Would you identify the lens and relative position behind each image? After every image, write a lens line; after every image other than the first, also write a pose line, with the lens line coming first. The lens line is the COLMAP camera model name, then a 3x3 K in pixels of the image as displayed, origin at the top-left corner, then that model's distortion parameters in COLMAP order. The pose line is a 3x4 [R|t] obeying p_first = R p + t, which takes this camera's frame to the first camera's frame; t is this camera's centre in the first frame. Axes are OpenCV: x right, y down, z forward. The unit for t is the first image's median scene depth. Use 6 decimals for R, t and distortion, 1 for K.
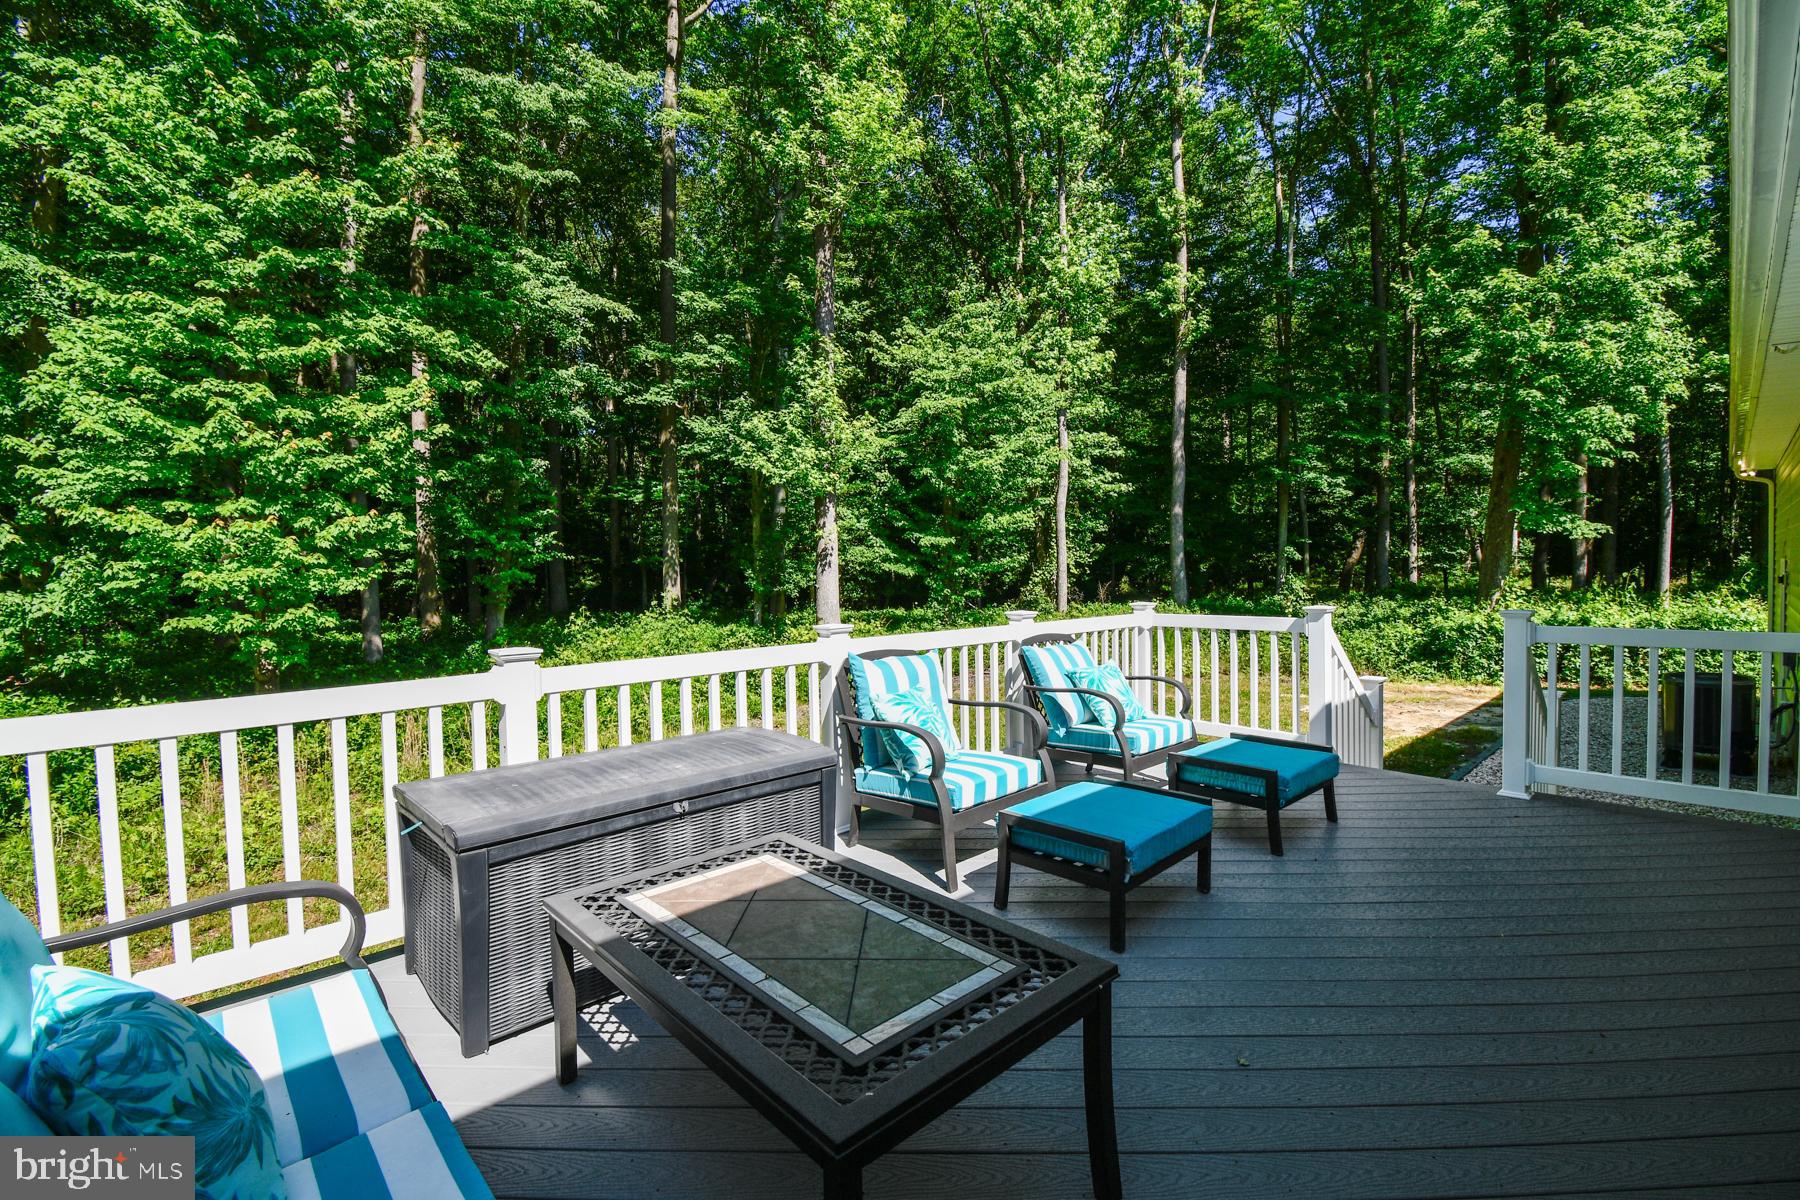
lens RADIAL K [[782.0, 0, 890.4], [0, 782.0, 600.9], [0, 0, 1]] dist [0.023763, -0.033731]
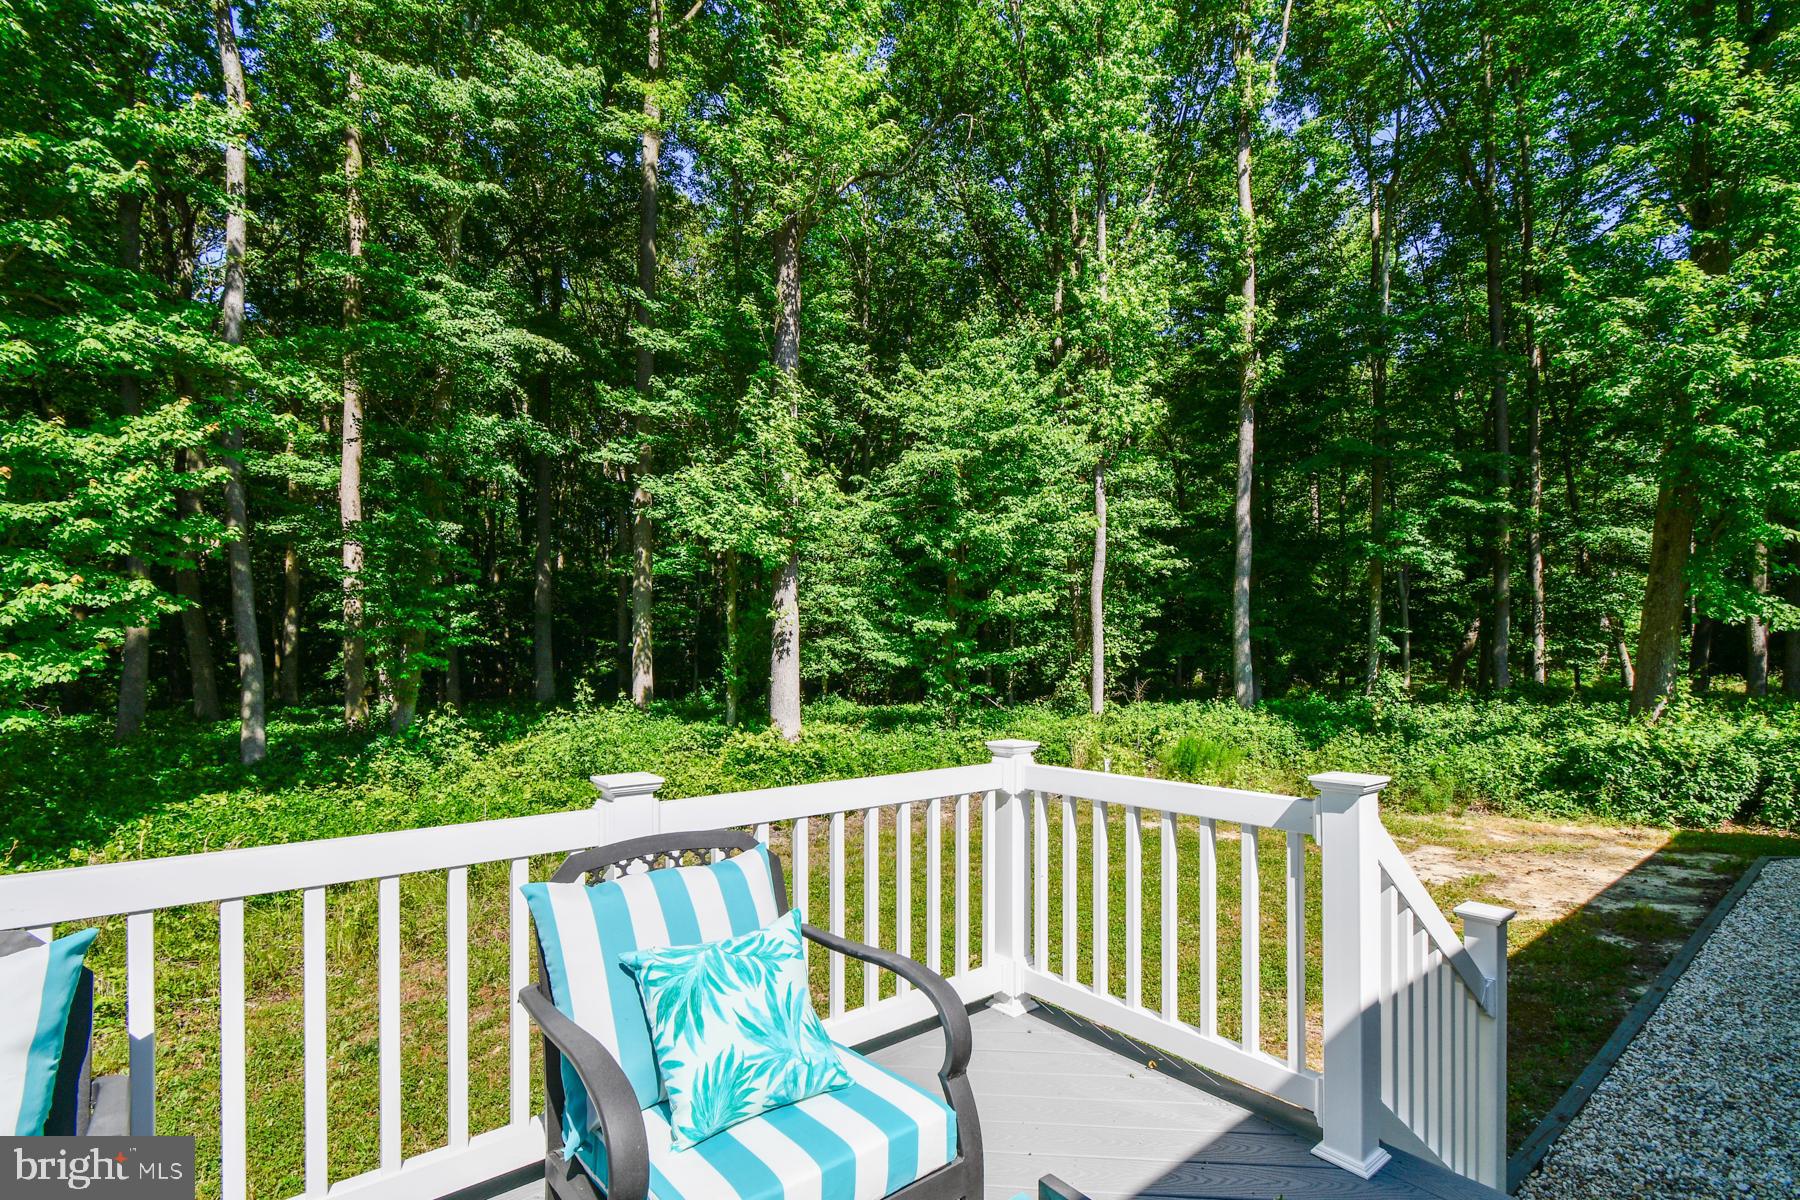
lens RADIAL K [[828.1, 0, 905.0], [0, 828.1, 669.9], [0, 0, 1]] dist [-0.001510, -0.000271]
pose [[0.997826, 0.013465, -0.064513, 0.084896], [-0.015003, 0.999614, -0.023402, -0.009406], [0.064173, 0.024319, 0.997642, 0.135775]]
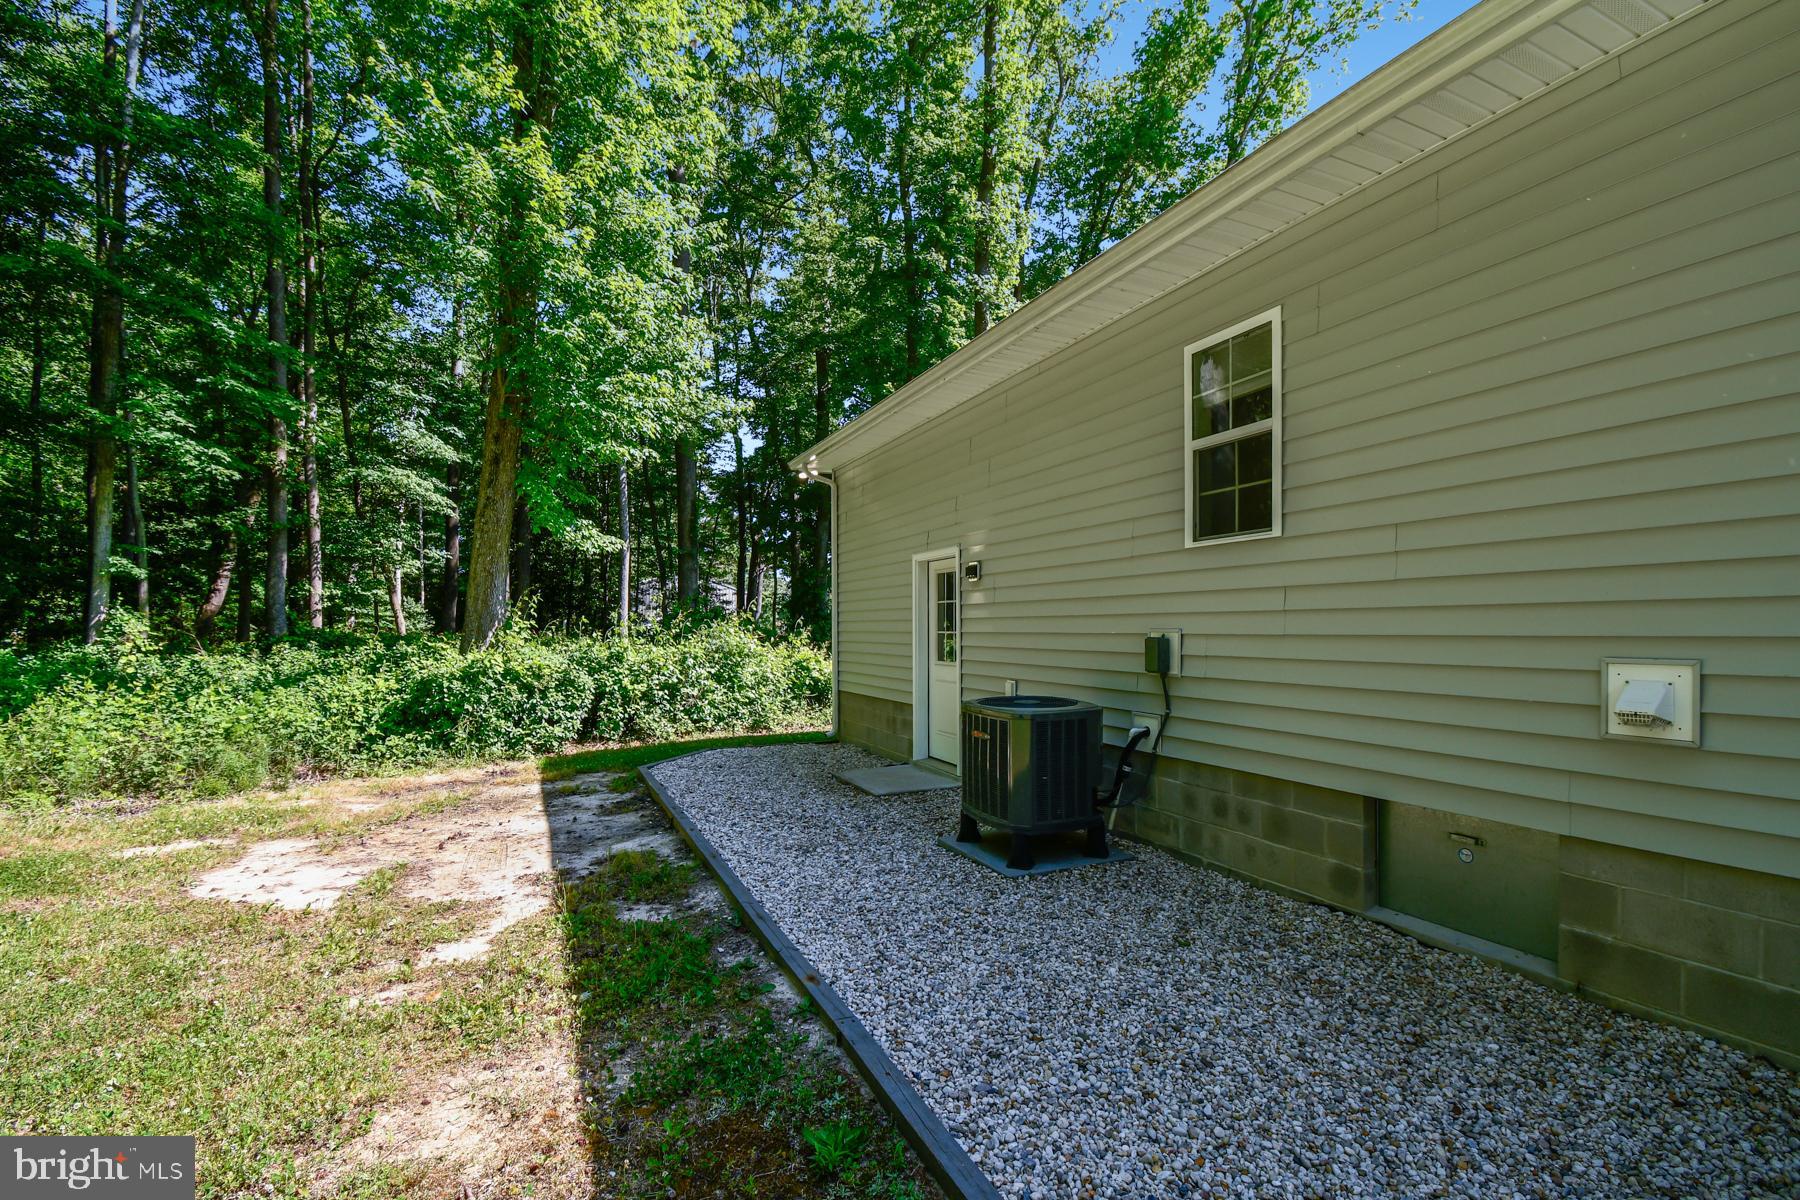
lens RADIAL K [[832.5, 0, 945.3], [0, 832.5, 618.8], [0, 0, 1]] dist [0.001901, -0.012104]
pose [[0.297235, 0.024703, 0.954485, 0.161675], [0.029259, 0.998960, -0.034966, 0.019450], [-0.954356, 0.038320, 0.296203, 0.348830]]
